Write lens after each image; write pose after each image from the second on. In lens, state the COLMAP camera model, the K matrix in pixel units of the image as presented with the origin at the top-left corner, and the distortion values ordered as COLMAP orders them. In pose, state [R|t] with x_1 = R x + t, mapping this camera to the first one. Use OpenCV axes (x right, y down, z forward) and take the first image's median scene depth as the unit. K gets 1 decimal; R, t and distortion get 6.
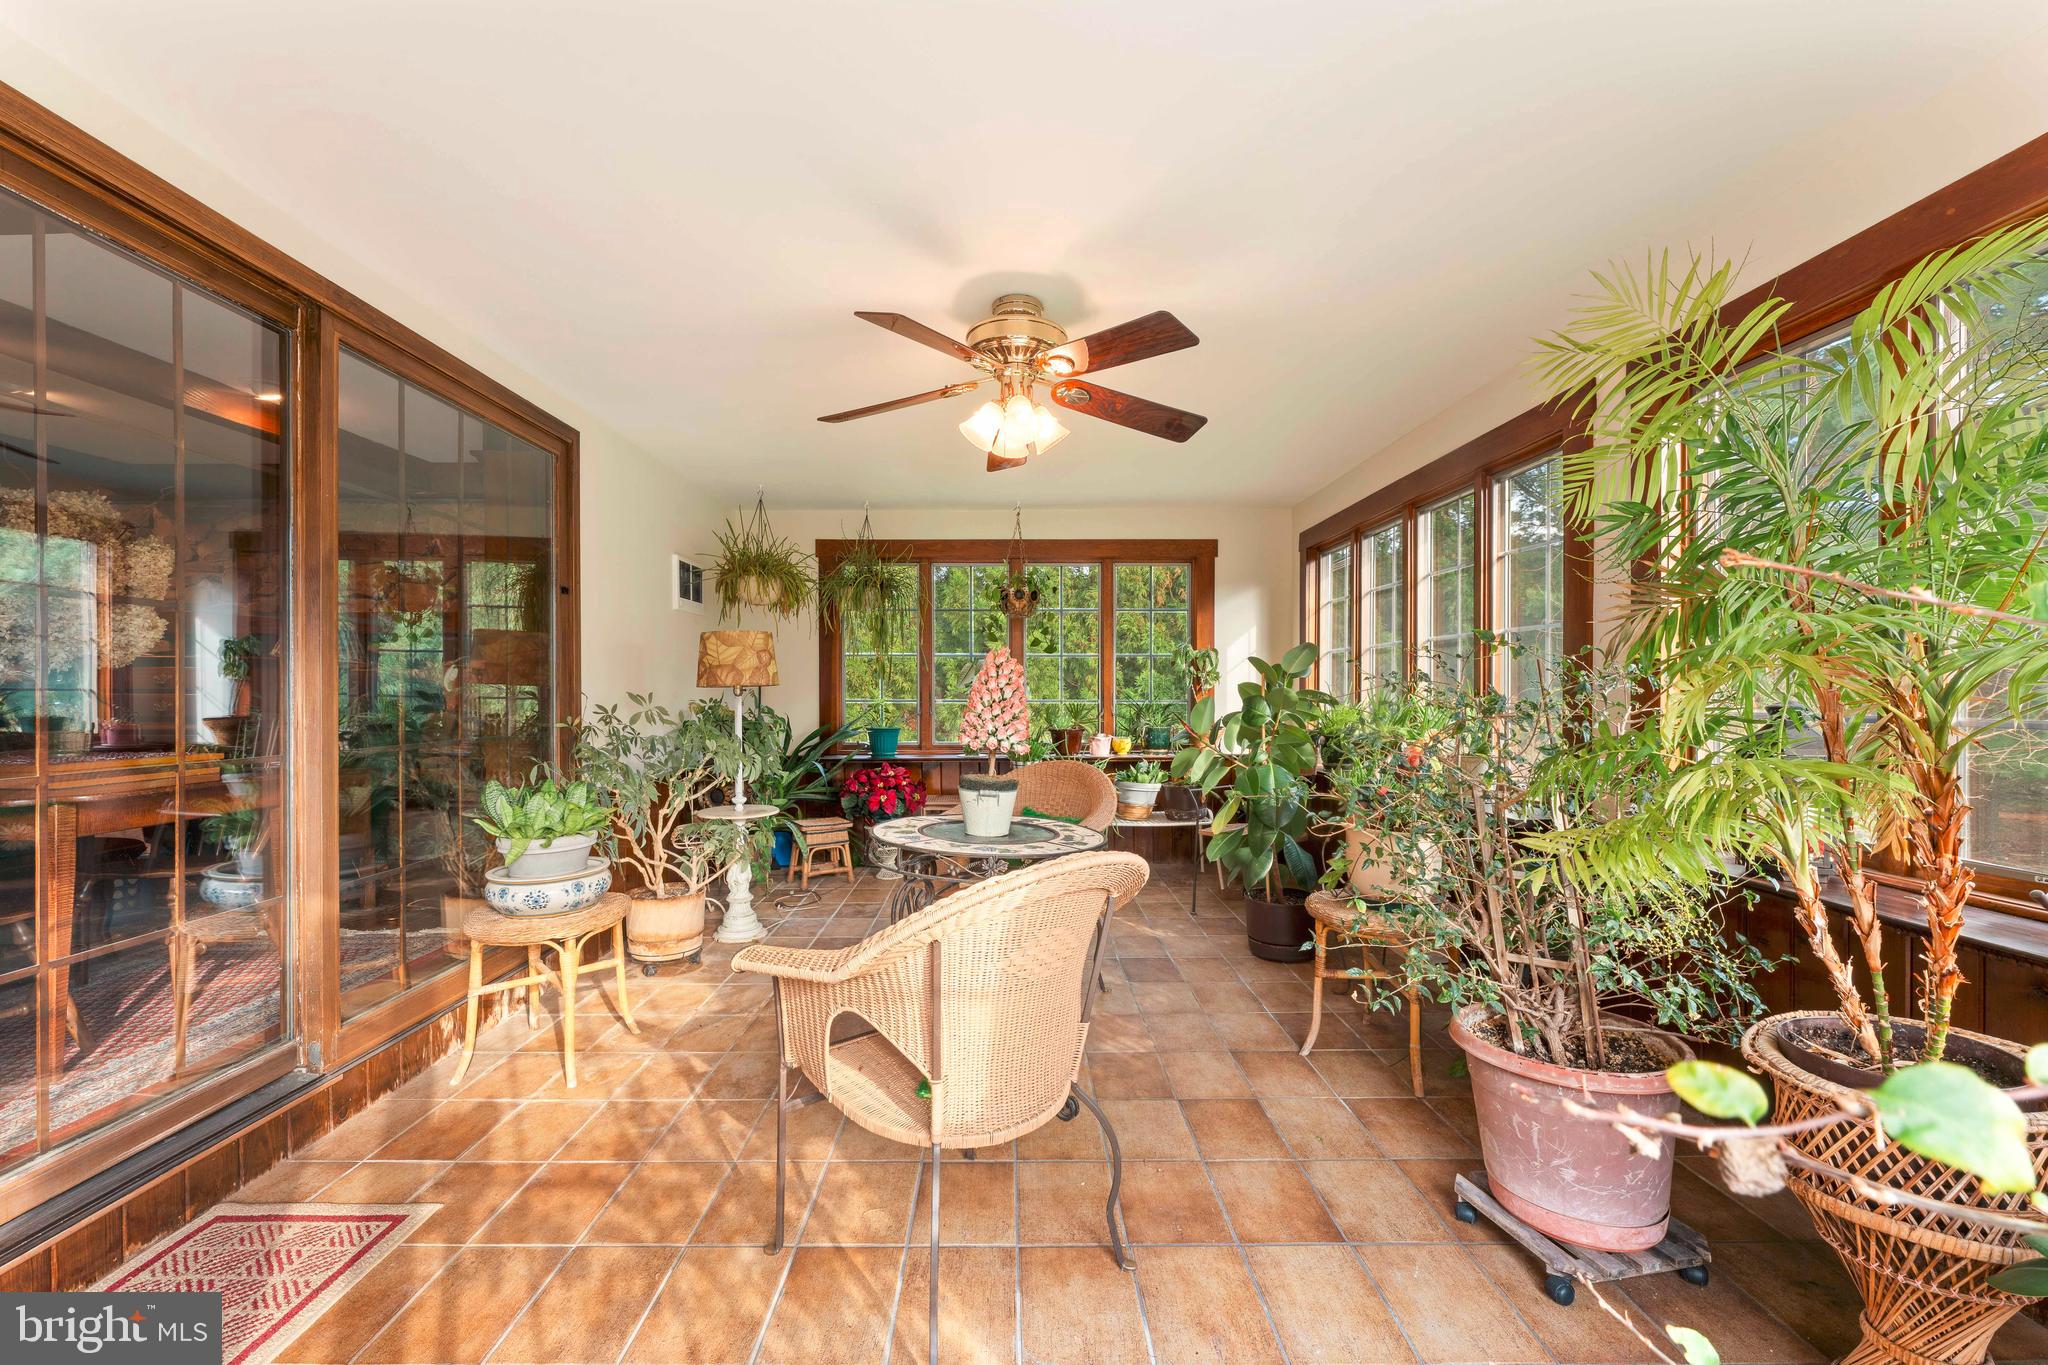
lens RADIAL K [[825.5, 0, 1014.3], [0, 825.5, 693.1], [0, 0, 1]] dist [-0.001260, -0.000360]
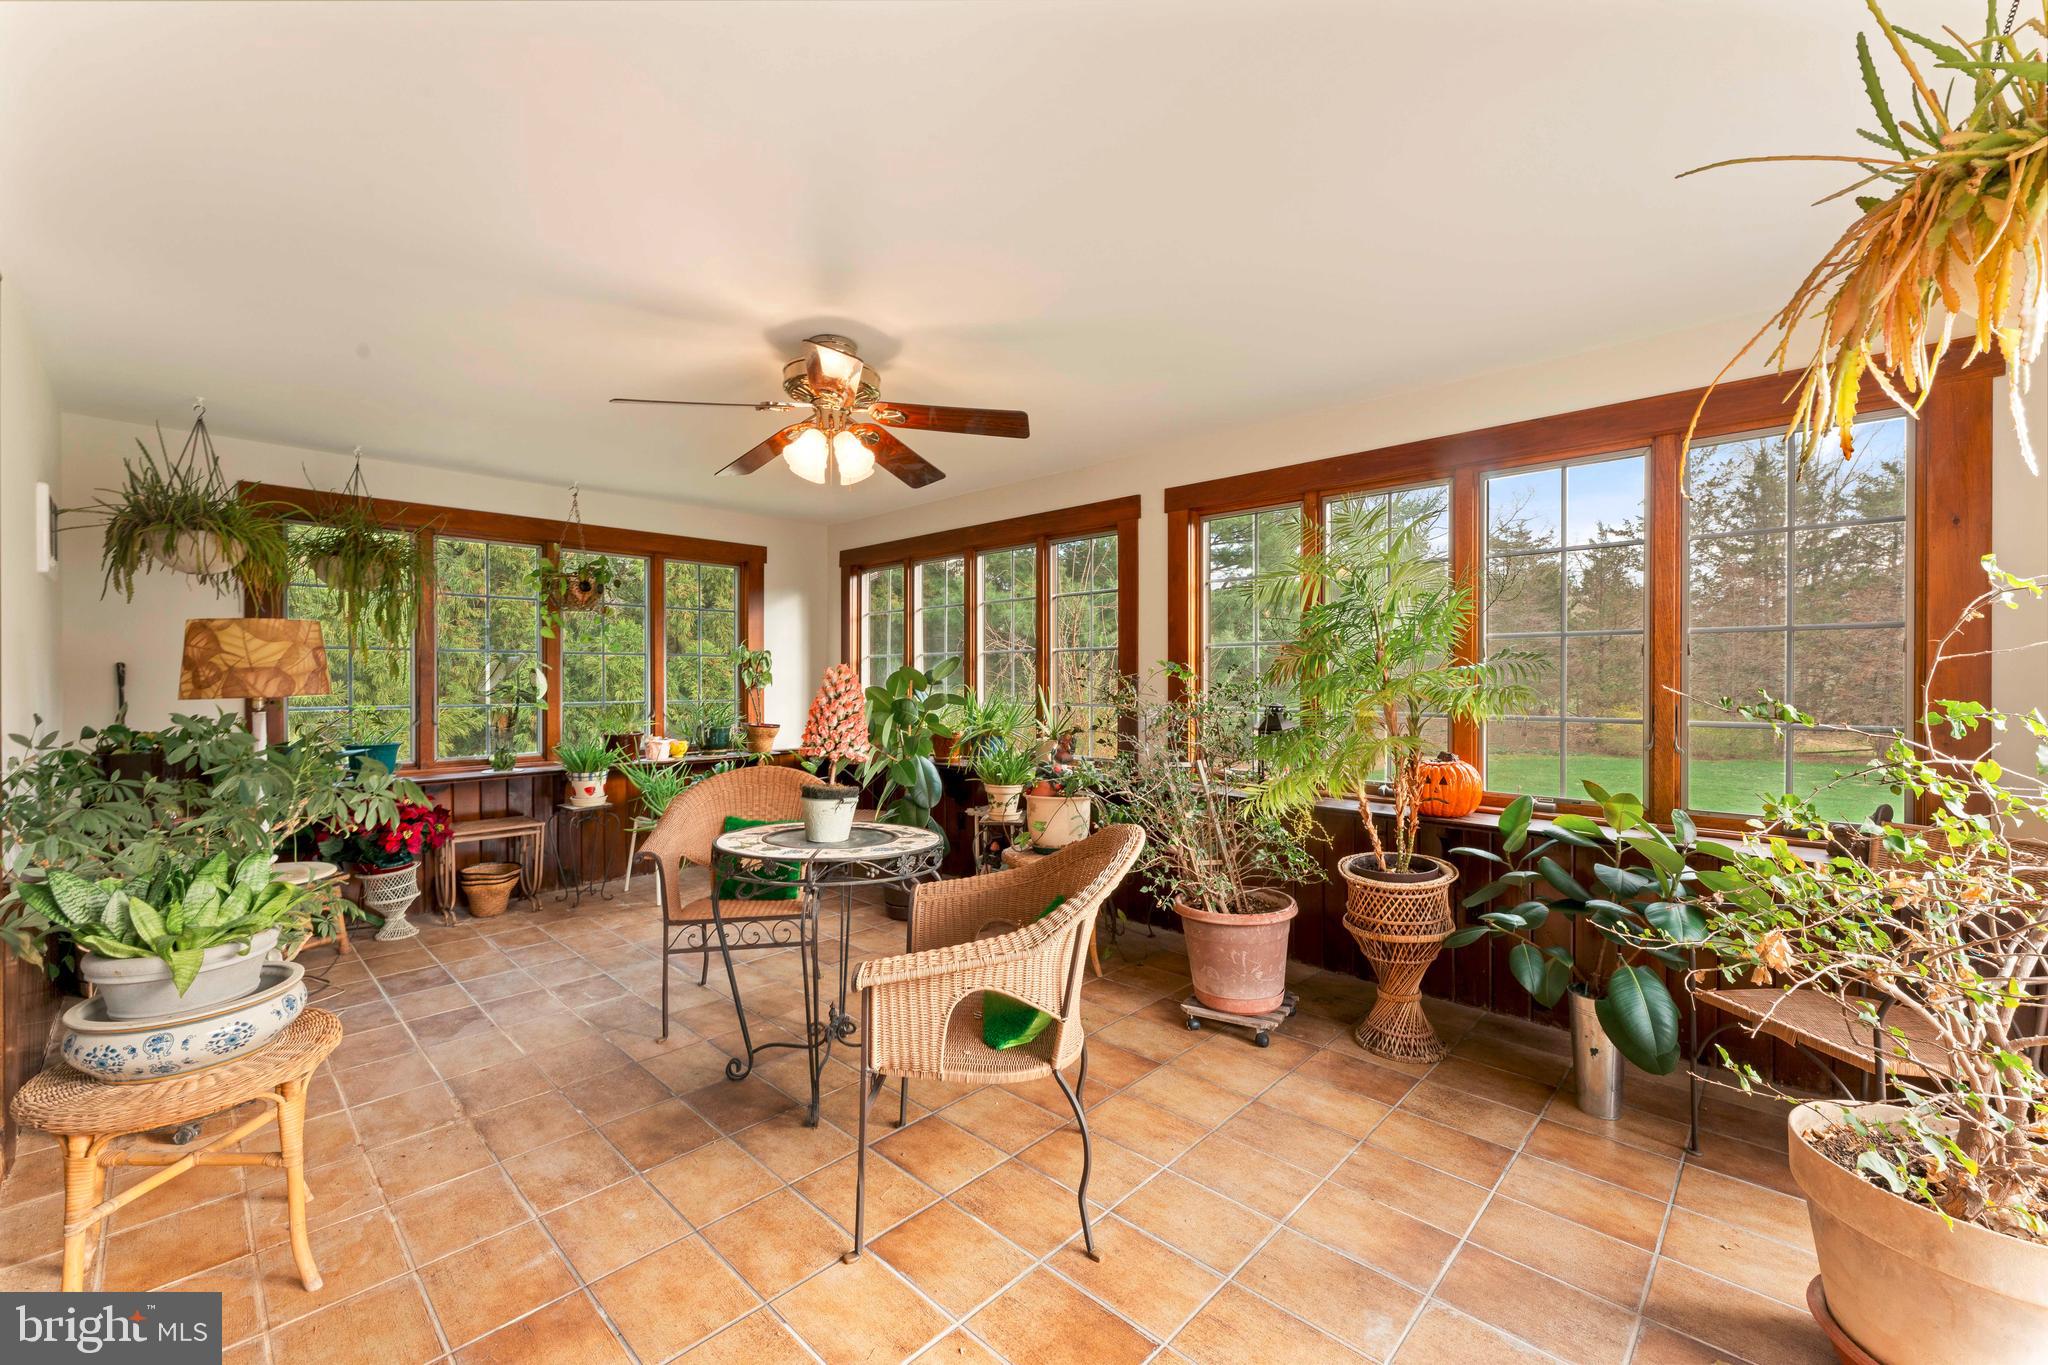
lens RADIAL K [[825.5, 0, 1008.9], [0, 825.5, 678.4], [0, 0, 1]] dist [-0.001260, -0.000360]
pose [[0.694431, -0.001018, 0.719559, -0.583038], [0.001208, 0.999999, 0.000249, -0.034942], [-0.719559, 0.000696, 0.694431, 0.087548]]
